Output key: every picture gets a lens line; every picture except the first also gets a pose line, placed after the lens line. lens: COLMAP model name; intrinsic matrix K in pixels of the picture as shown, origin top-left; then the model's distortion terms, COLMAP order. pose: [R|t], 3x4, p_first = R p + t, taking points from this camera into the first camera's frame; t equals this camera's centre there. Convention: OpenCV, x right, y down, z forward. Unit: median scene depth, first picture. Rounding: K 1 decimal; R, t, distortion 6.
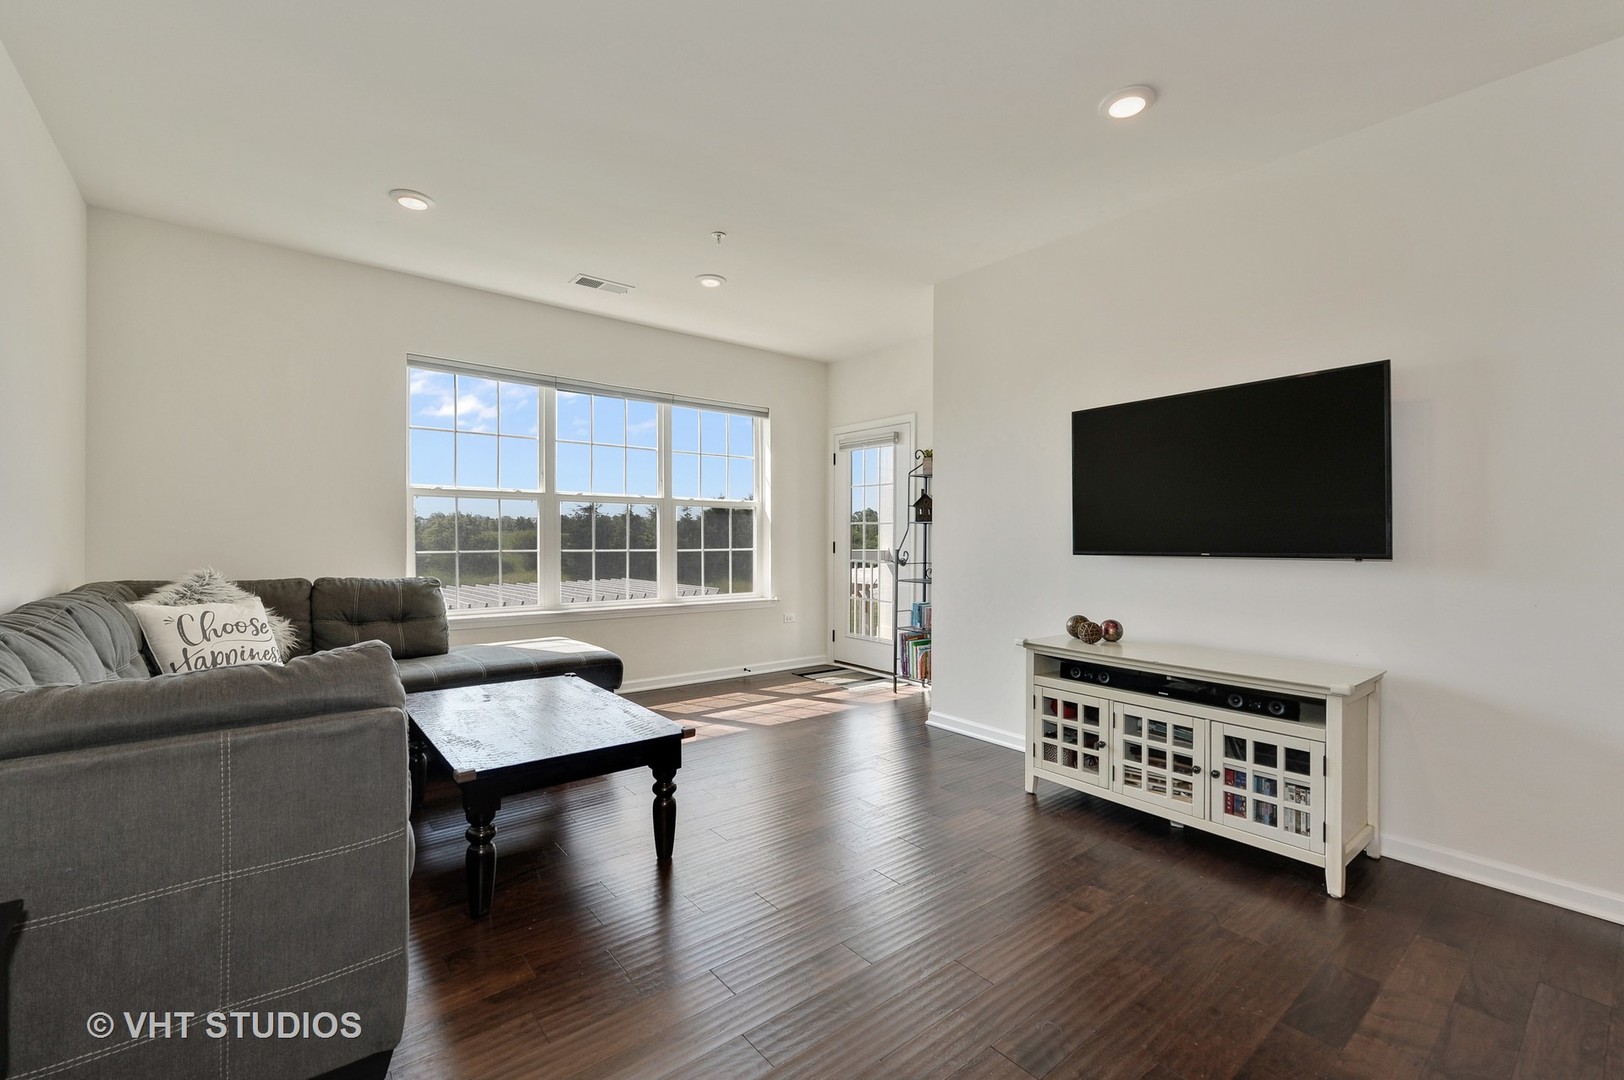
lens RADIAL K [[676.7, 0, 806.5], [0, 676.7, 531.4], [0, 0, 1]] dist [-0.002113, -0.000138]
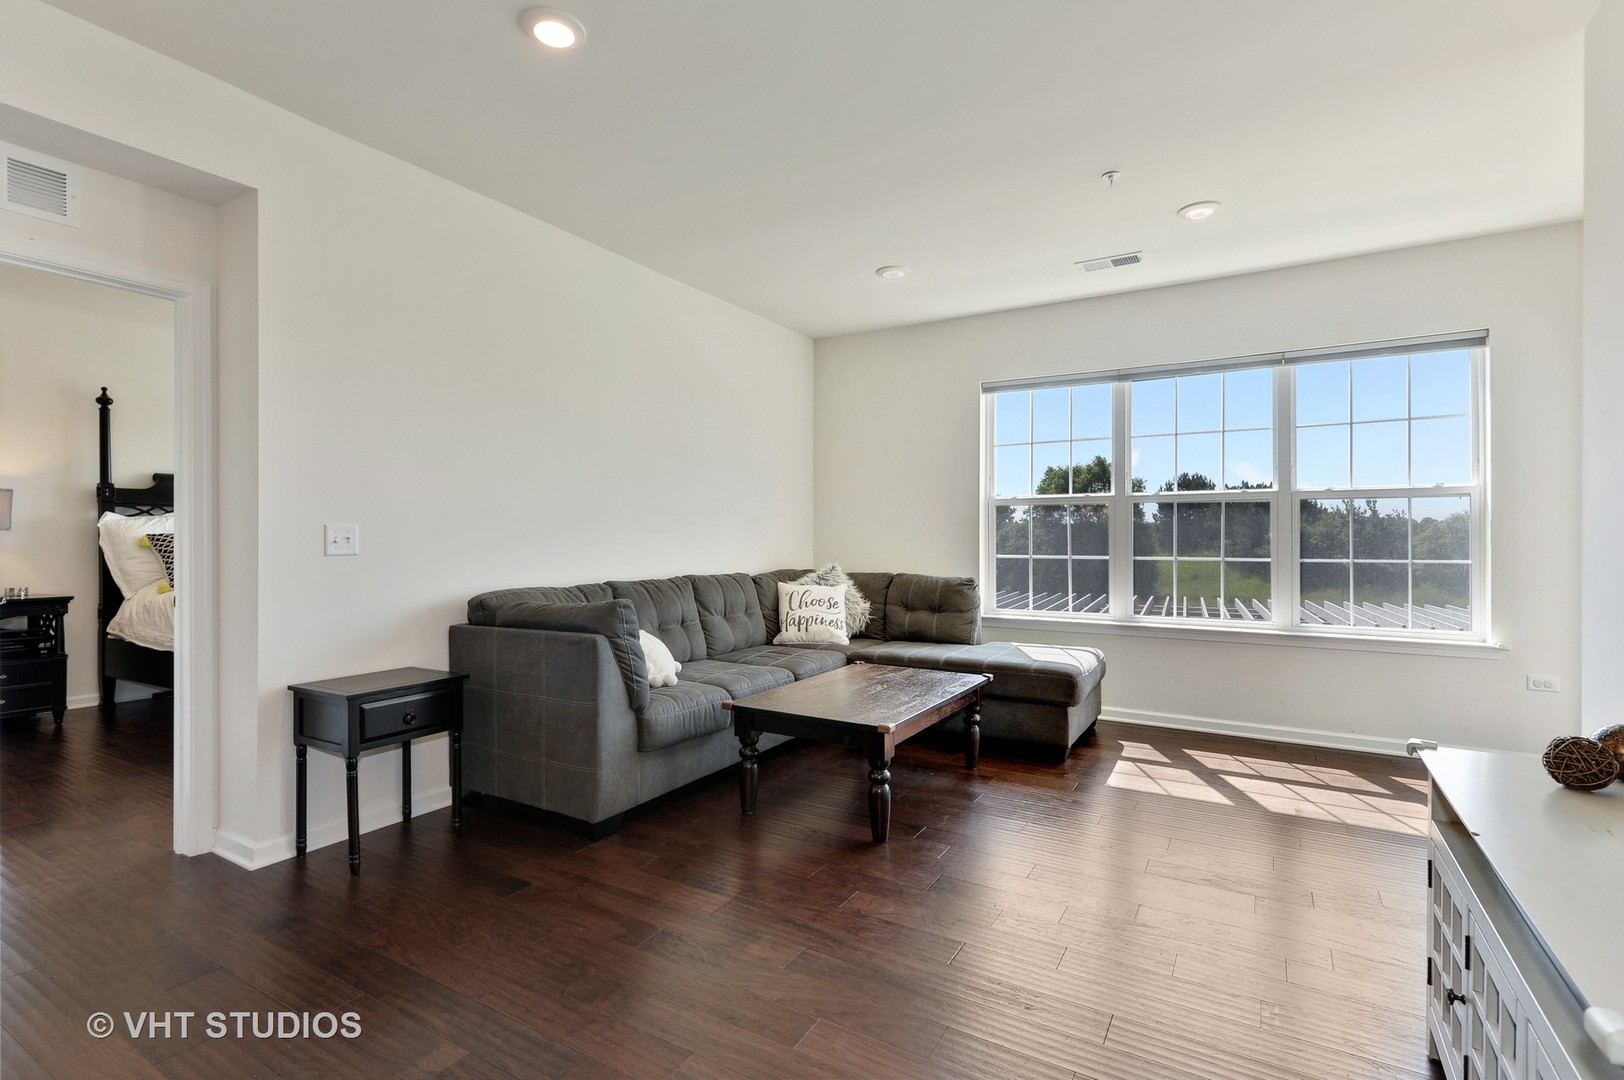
lens RADIAL K [[735.6, 0, 814.1], [0, 735.6, 545.5], [0, 0, 1]] dist [-0.013427, 0.000429]
pose [[0.336372, 0.002376, -0.941726, 0.561698], [0.007665, 0.999957, 0.005260, 0.004325], [0.941698, -0.008988, 0.336339, 0.340306]]
